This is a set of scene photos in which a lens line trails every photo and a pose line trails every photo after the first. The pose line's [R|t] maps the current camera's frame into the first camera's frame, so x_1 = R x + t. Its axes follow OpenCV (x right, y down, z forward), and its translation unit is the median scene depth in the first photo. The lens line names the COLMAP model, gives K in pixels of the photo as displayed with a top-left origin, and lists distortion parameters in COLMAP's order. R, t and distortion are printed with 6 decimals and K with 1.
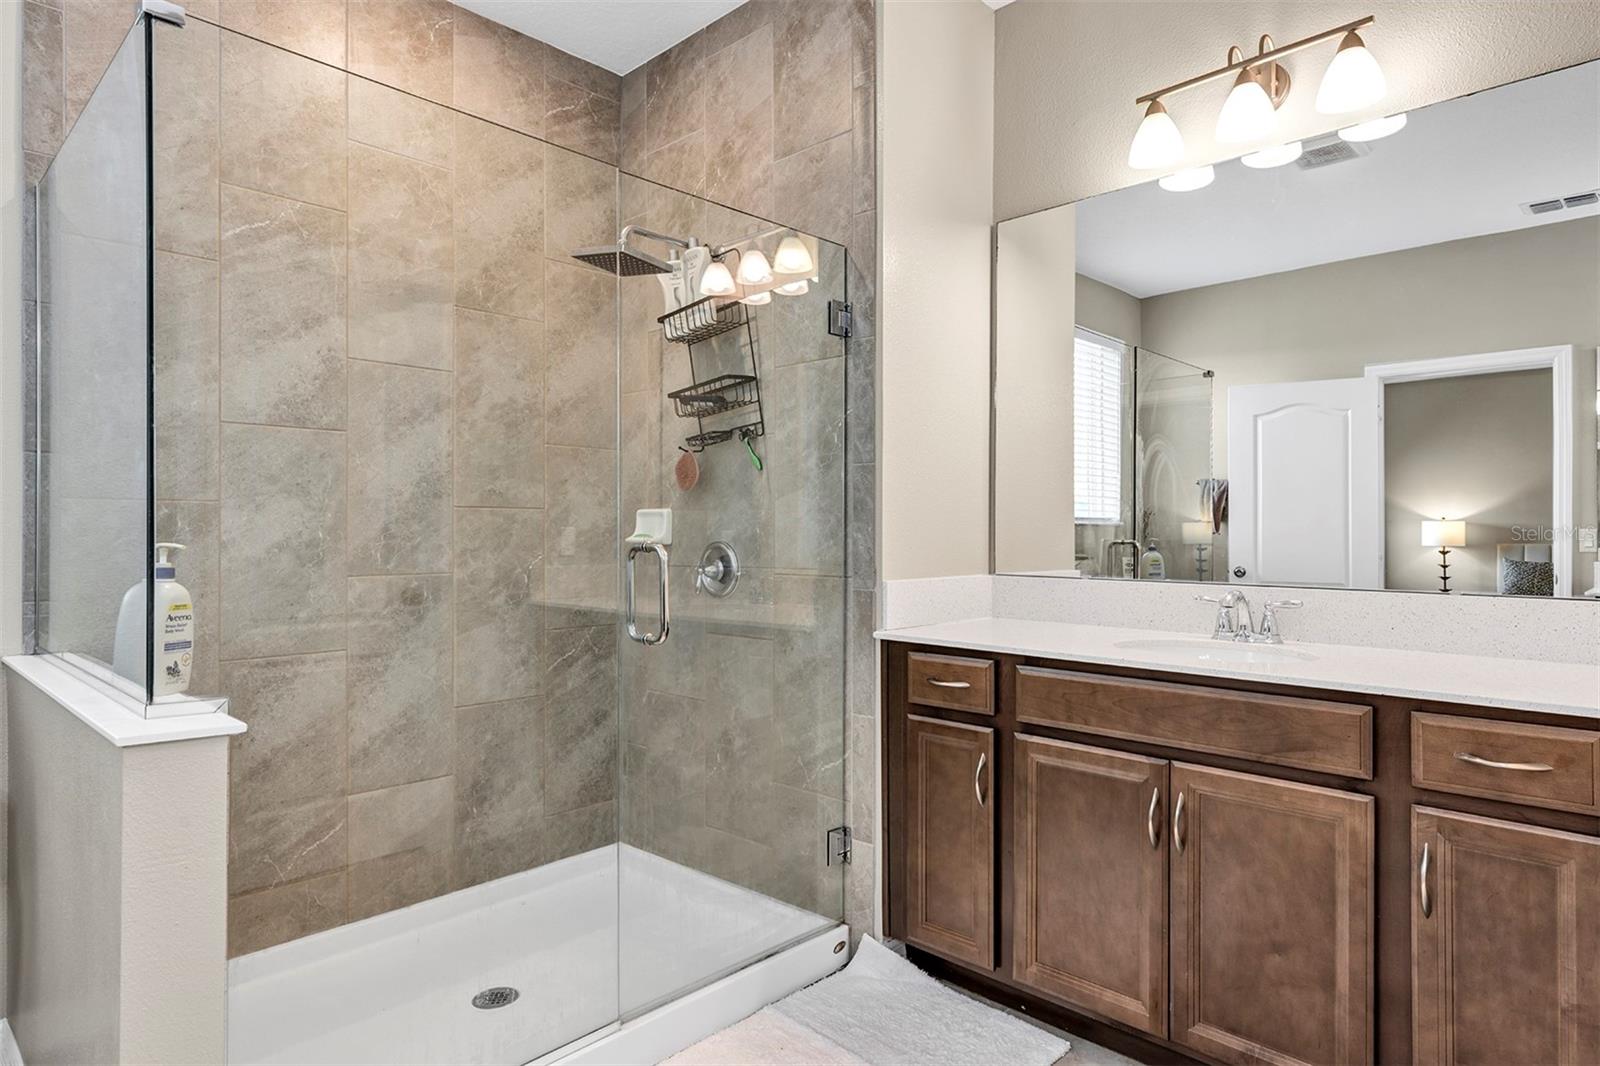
lens RADIAL K [[922.7, 0, 790.2], [0, 922.7, 531.7], [0, 0, 1]] dist [0.007418, 0.000571]
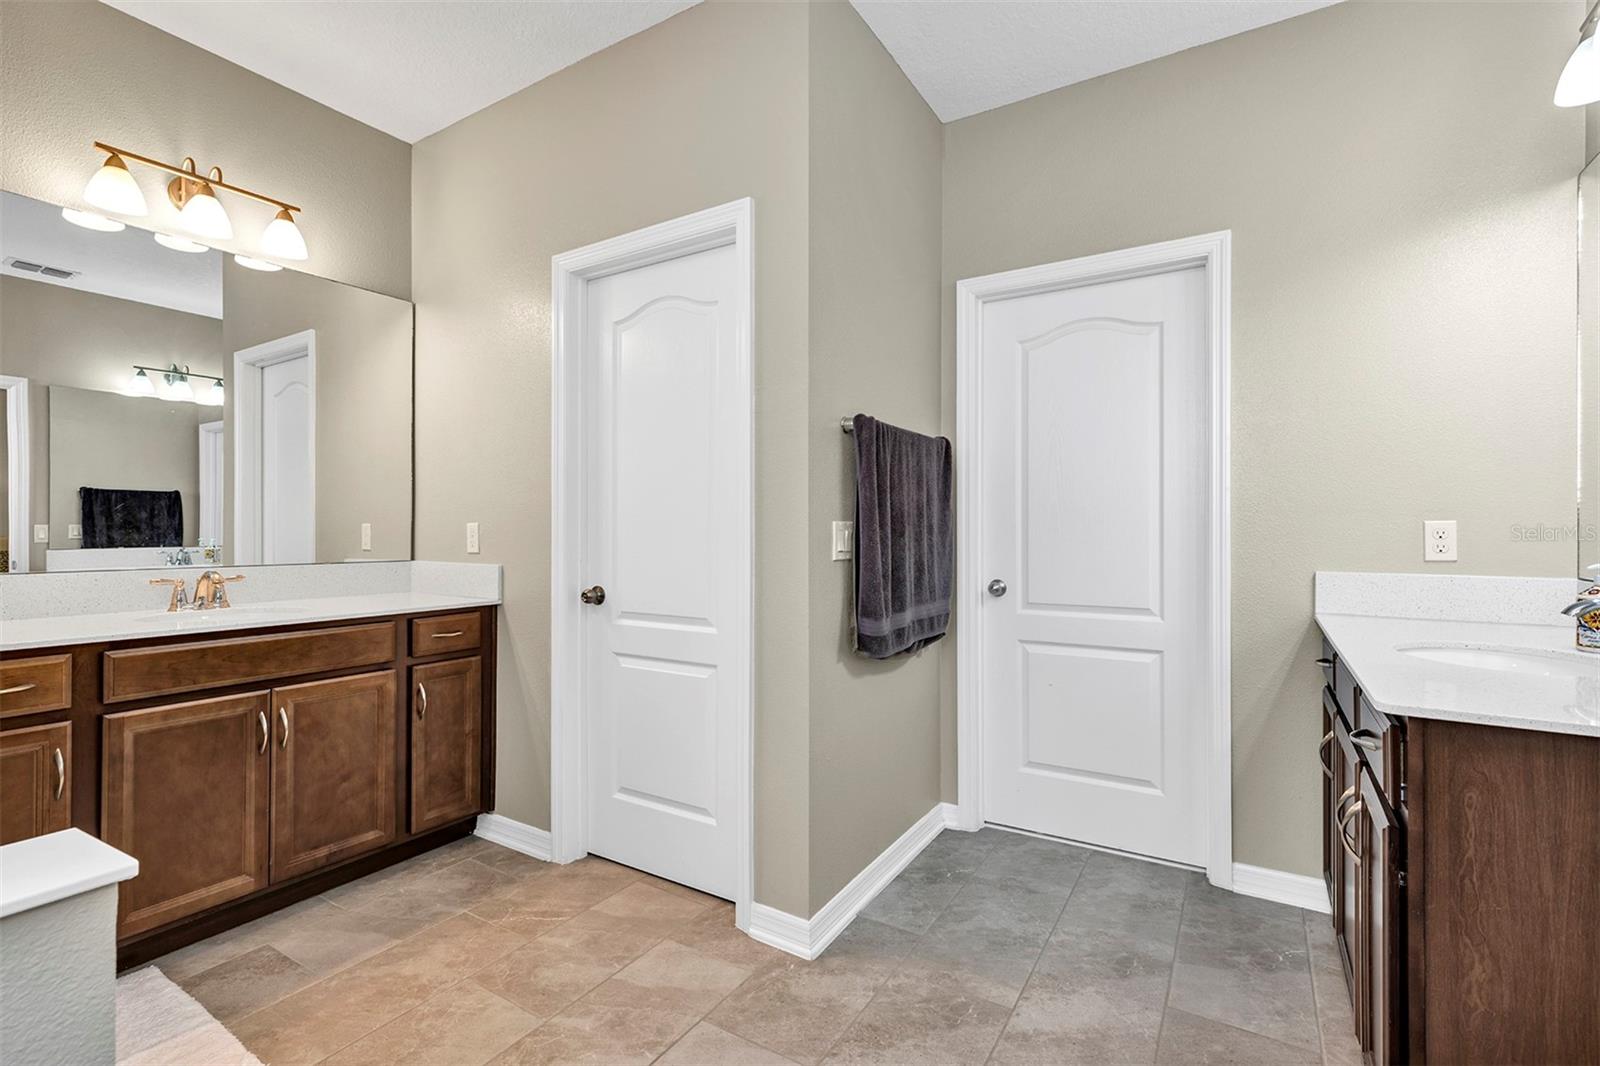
lens RADIAL K [[729.2, 0, 803.5], [0, 729.2, 527.3], [0, 0, 1]] dist [0.008837, -0.000107]
pose [[-0.211965, 0.000317, 0.977277, -0.816104], [-0.001633, 0.999998, -0.000679, -0.001018], [-0.977276, -0.001740, -0.211964, 0.414963]]
